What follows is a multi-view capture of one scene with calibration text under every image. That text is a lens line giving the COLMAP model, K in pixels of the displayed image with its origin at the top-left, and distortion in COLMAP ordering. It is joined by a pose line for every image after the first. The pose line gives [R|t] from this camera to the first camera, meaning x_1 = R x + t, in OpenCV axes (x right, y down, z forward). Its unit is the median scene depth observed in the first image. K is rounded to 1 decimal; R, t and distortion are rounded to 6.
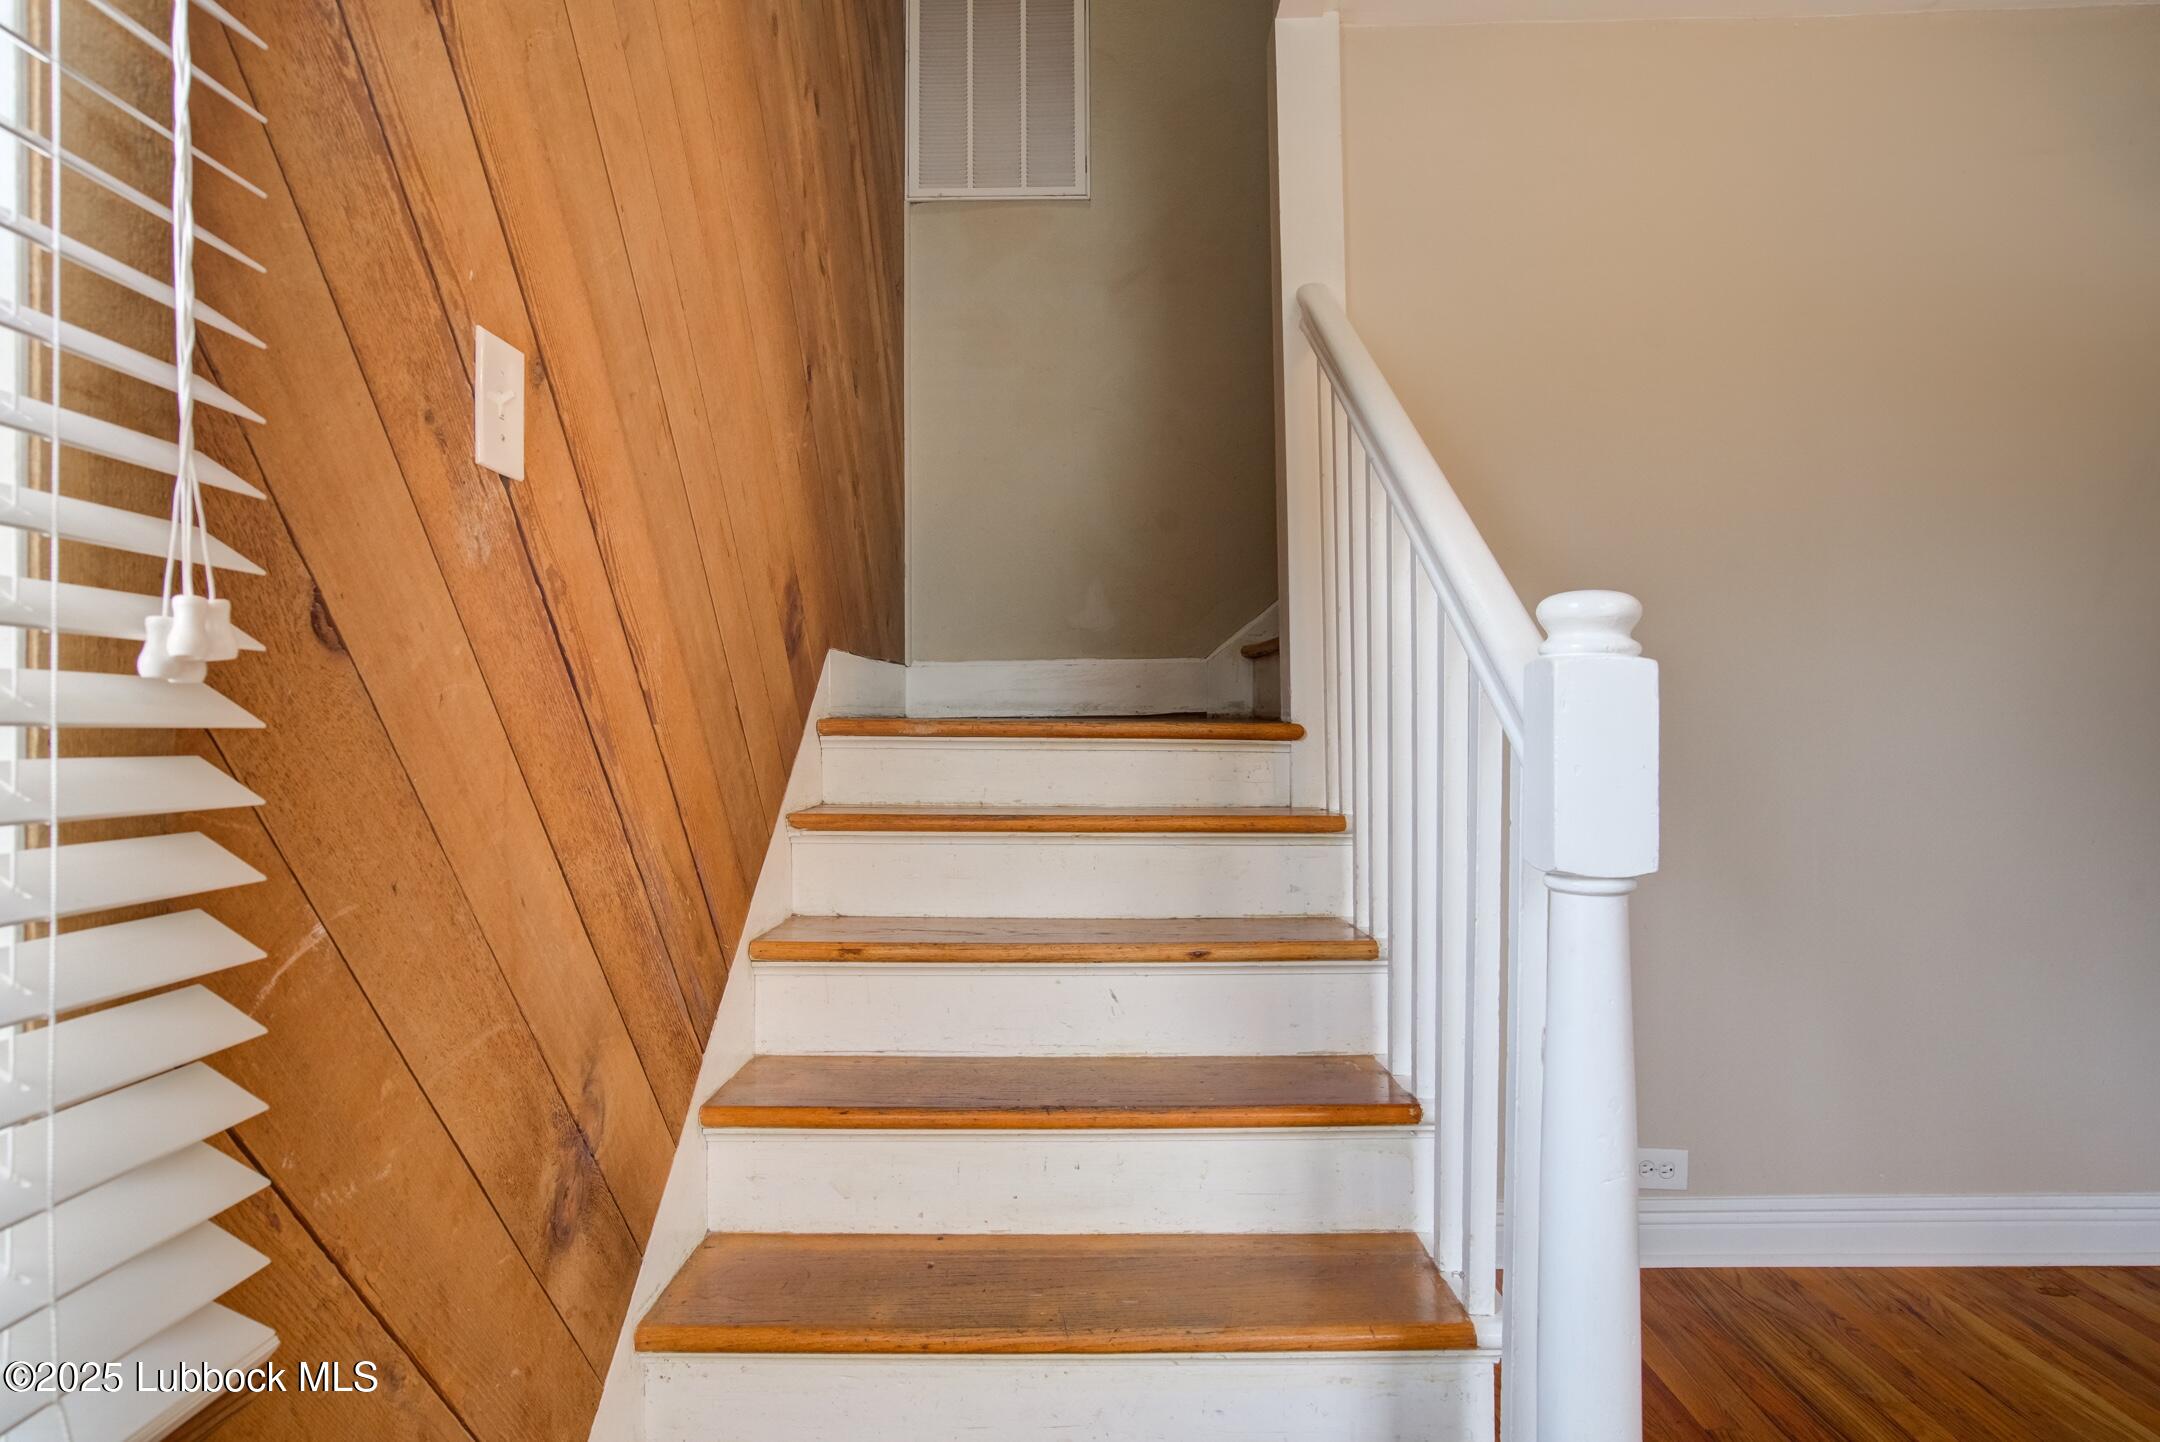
lens RADIAL K [[1195.9, 0, 1085.2], [0, 1195.9, 712.4], [0, 0, 1]] dist [-0.000947, 0.000813]
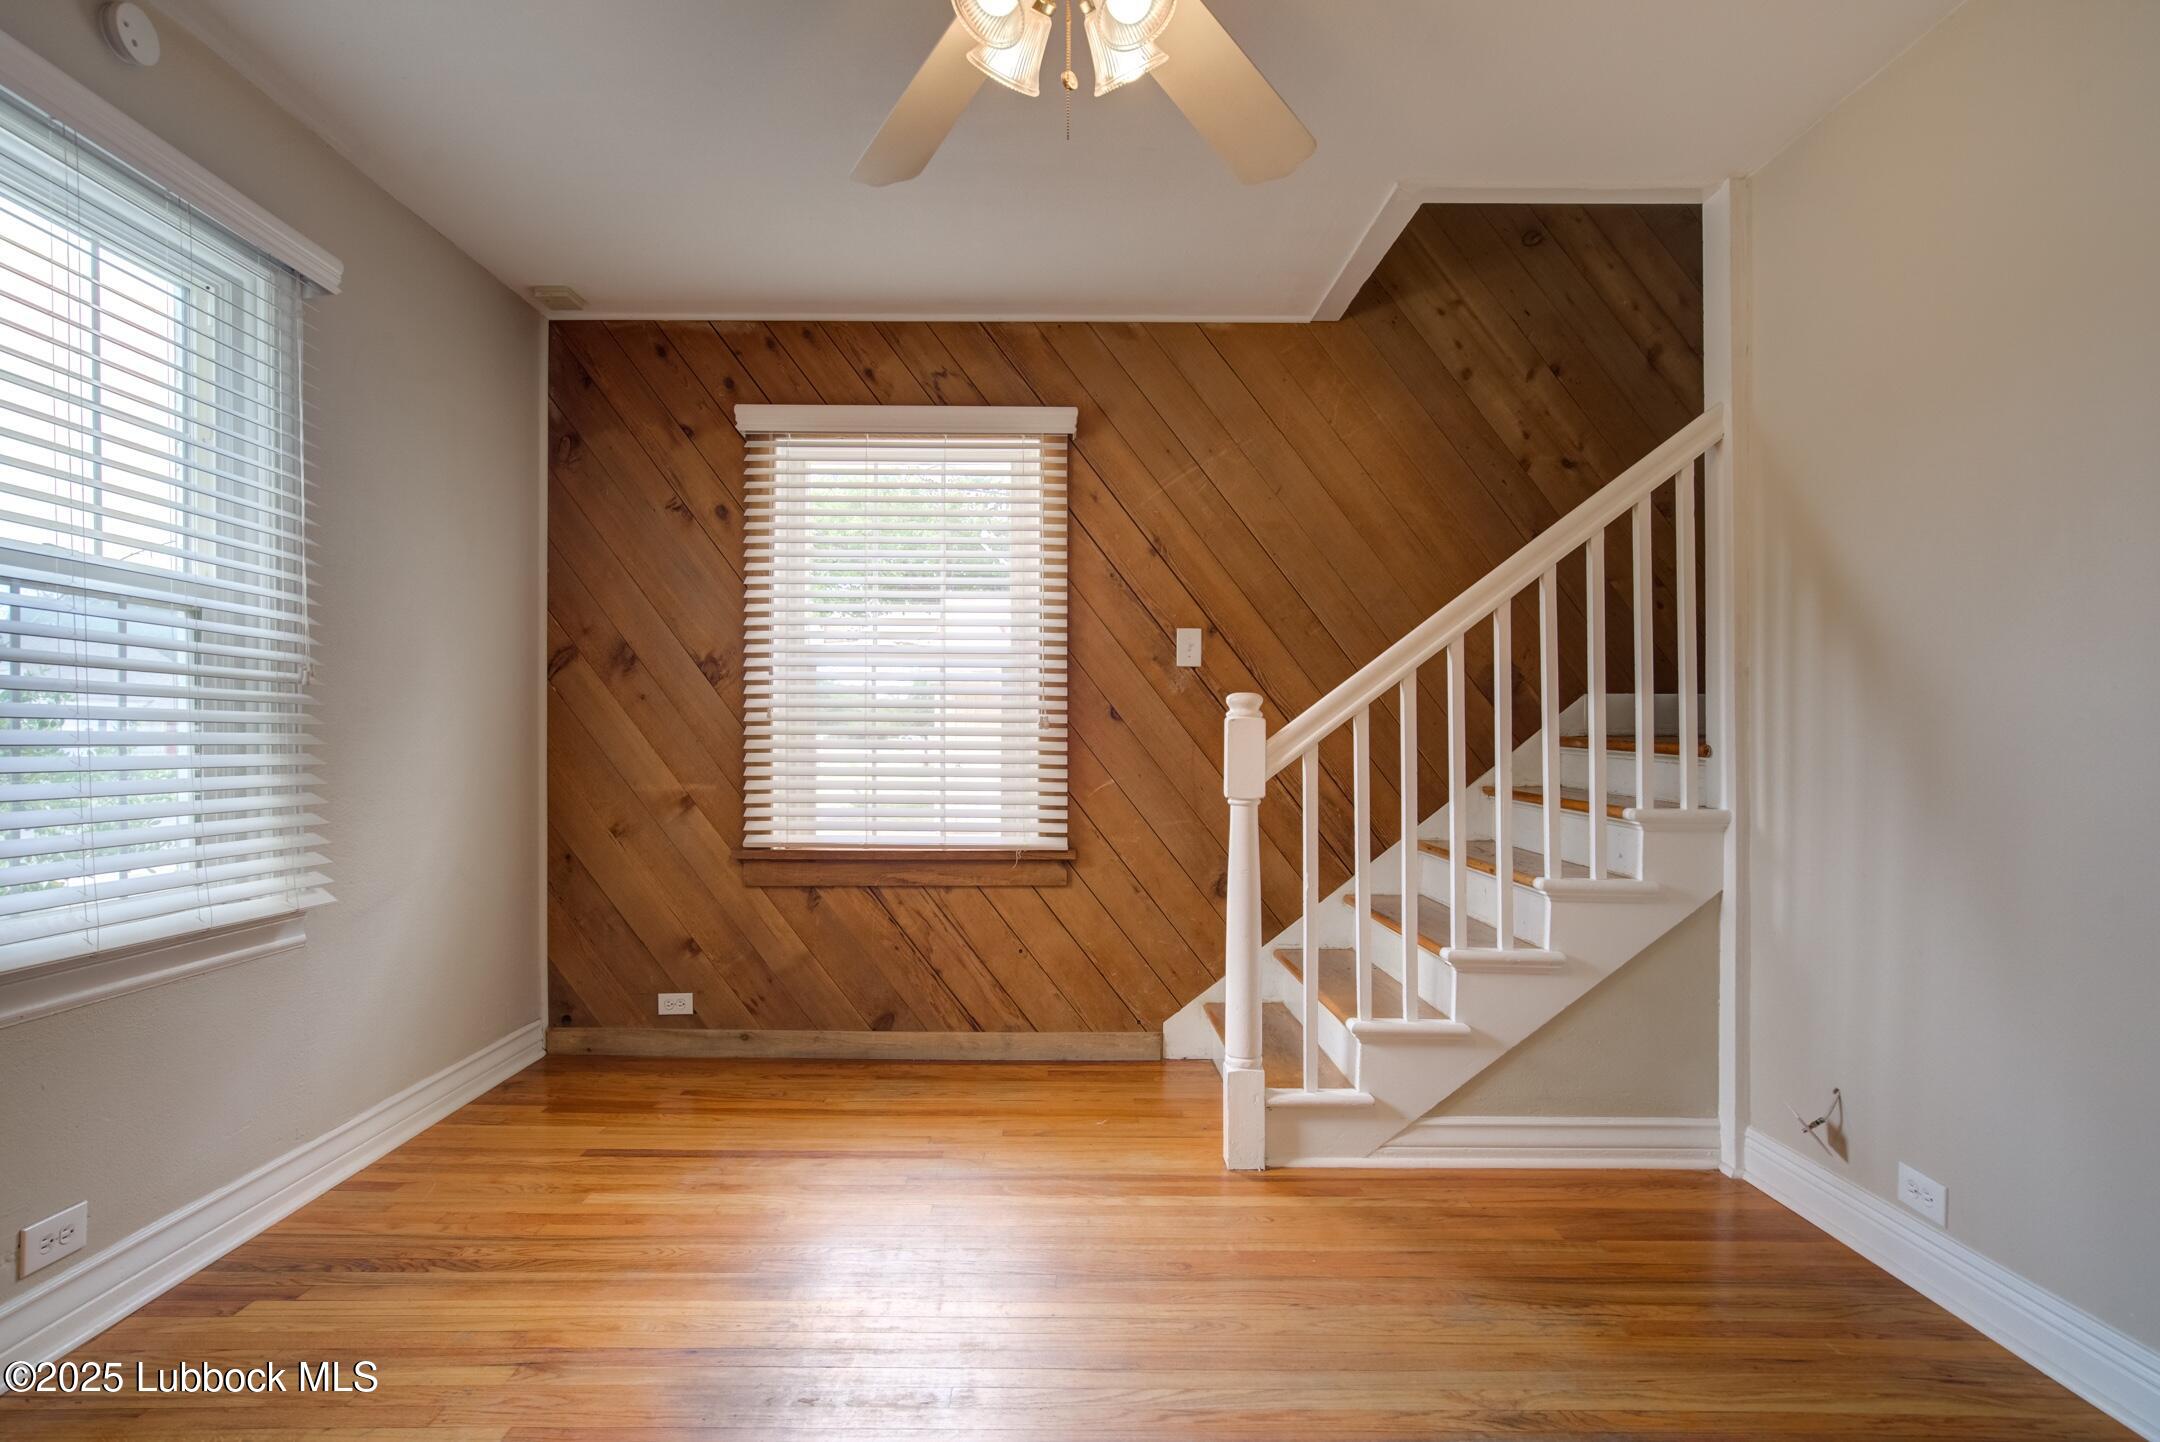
lens RADIAL K [[1195.9, 0, 1069.3], [0, 1195.9, 724.9], [0, 0, 1]] dist [-0.000947, 0.000813]
pose [[0.035571, 0.004851, -0.999355, 1.712517], [0.002054, 0.999986, 0.004927, -0.023928], [0.999365, -0.002228, 0.035560, 0.287641]]
